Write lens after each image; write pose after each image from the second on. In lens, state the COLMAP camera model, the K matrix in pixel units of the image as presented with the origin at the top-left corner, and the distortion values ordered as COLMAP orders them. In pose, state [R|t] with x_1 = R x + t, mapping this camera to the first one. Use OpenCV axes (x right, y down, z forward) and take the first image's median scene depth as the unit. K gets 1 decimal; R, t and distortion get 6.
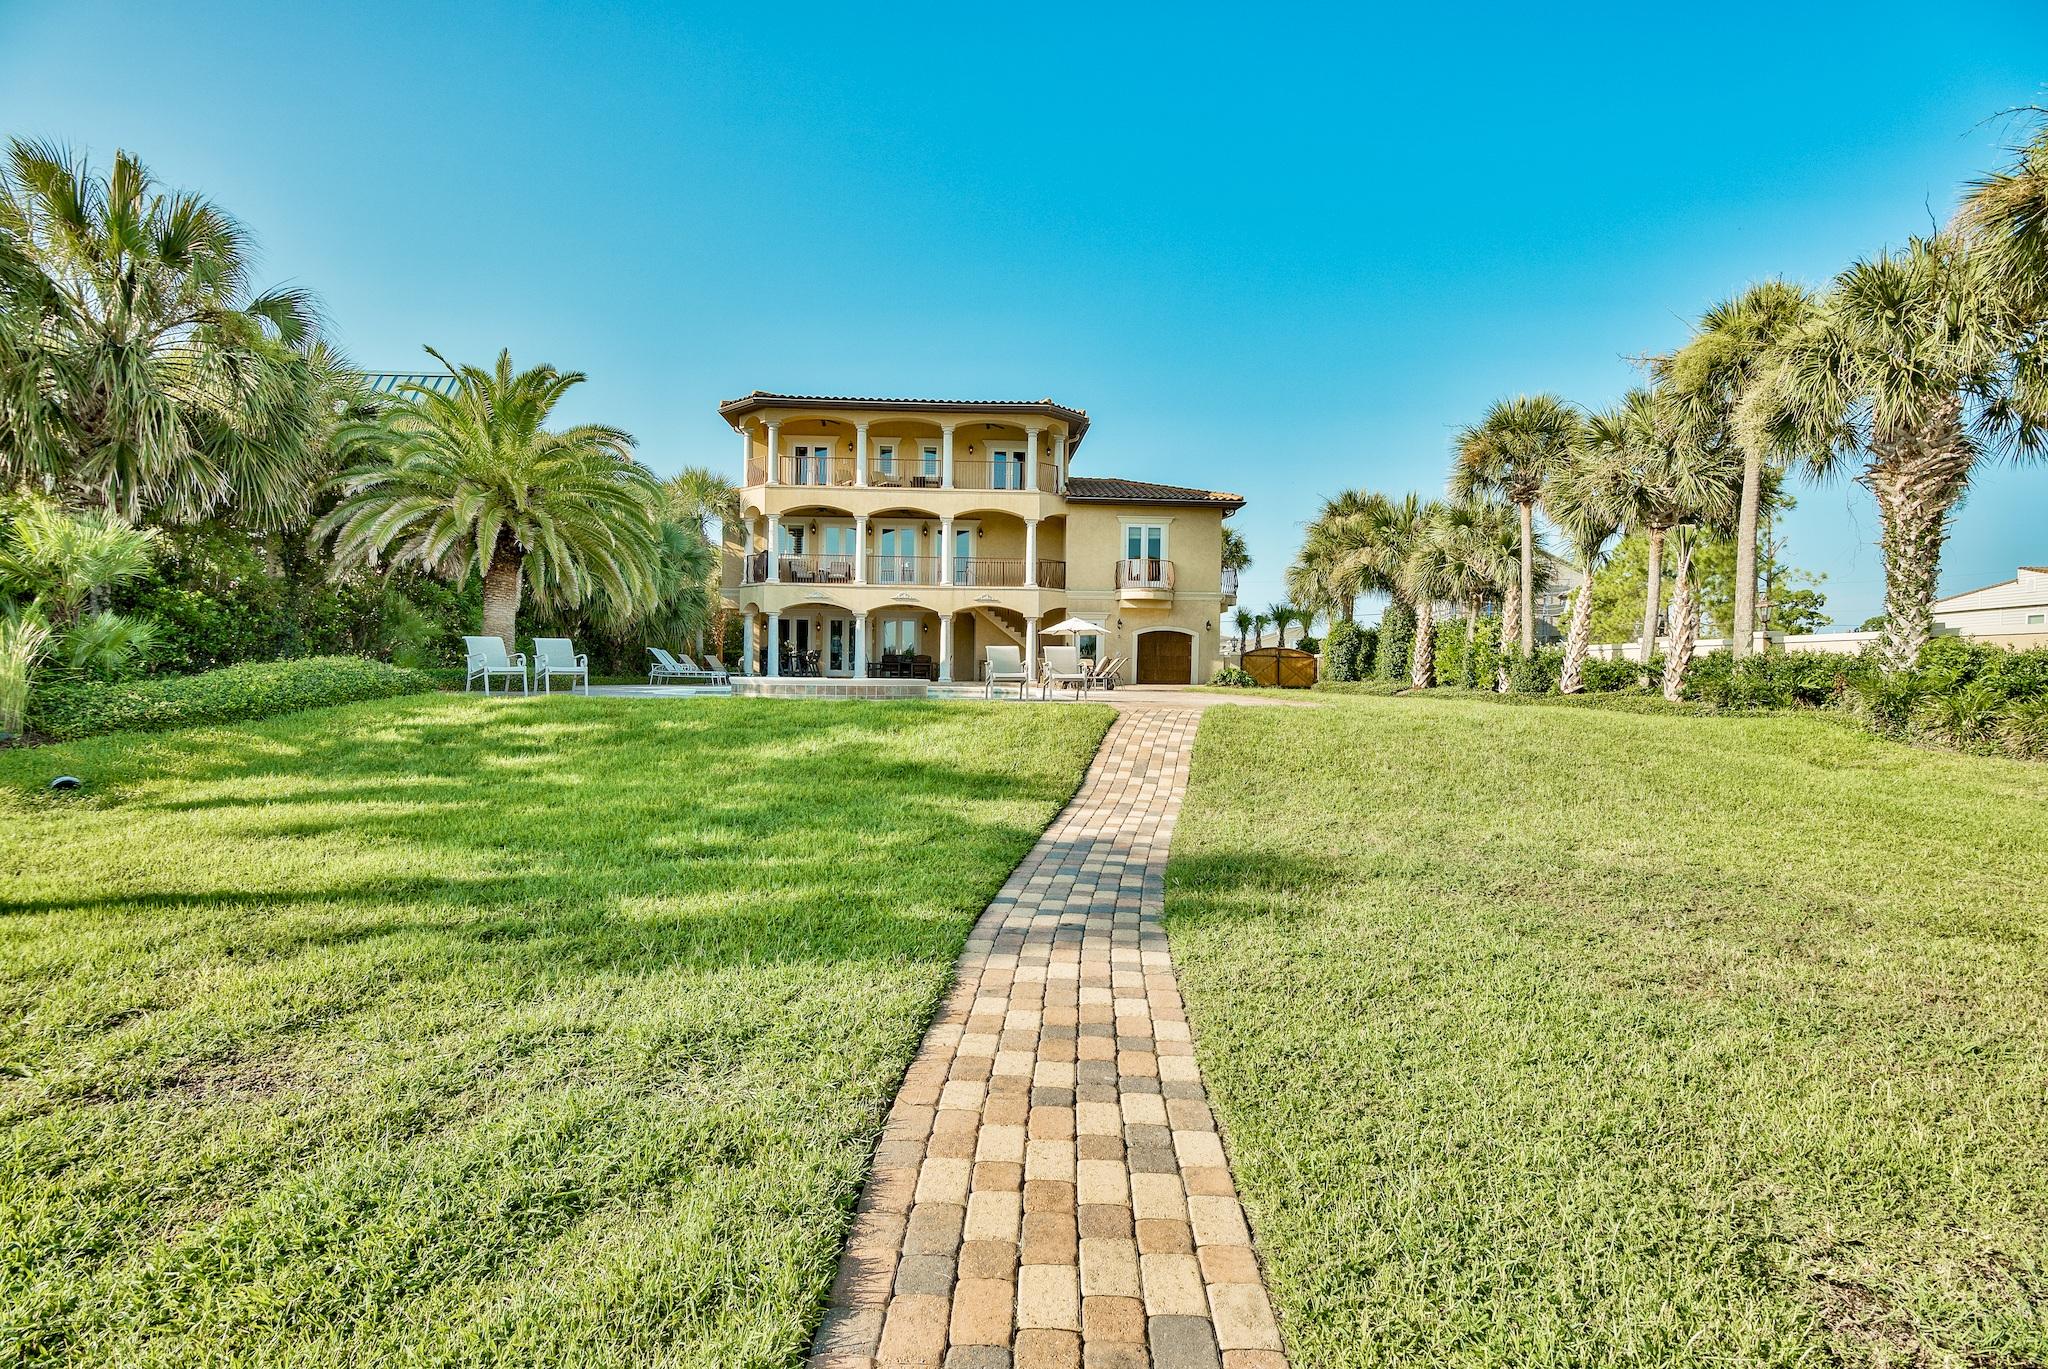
lens RADIAL K [[1022.2, 0, 1056.5], [0, 1022.2, 673.5], [0, 0, 1]] dist [-0.001653, 0.000254]
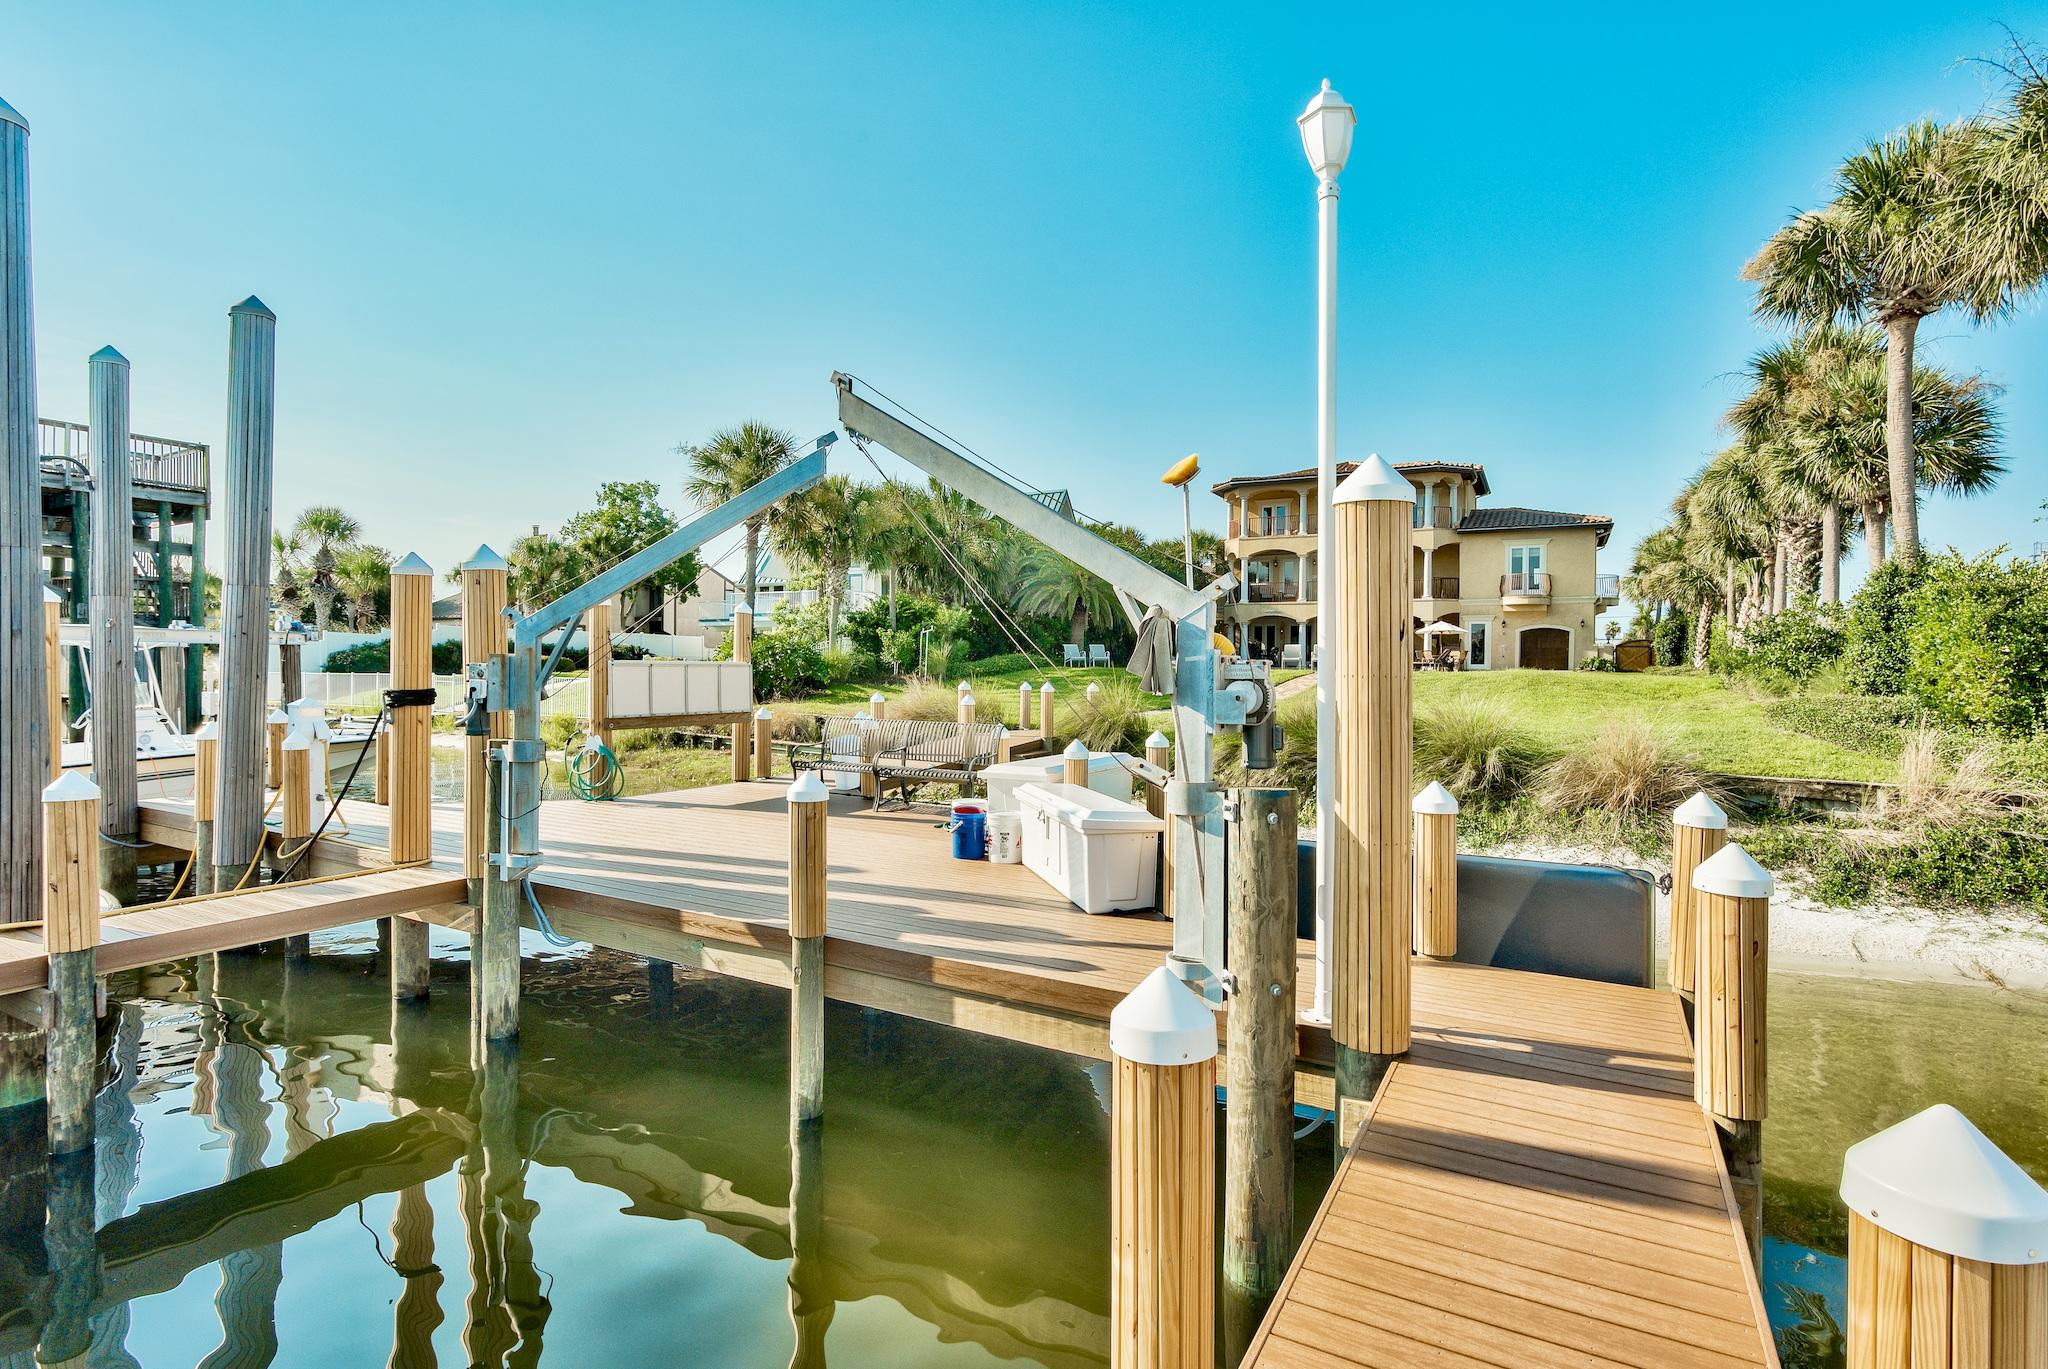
lens RADIAL K [[1022.2, 0, 1023.4], [0, 1022.2, 673.0], [0, 0, 1]] dist [-0.001653, 0.000254]
pose [[0.840581, 0.000927, -0.541686, 0.260231], [0.000849, 0.999995, 0.003027, 0.009514], [0.541686, -0.003004, 0.840576, -0.434048]]
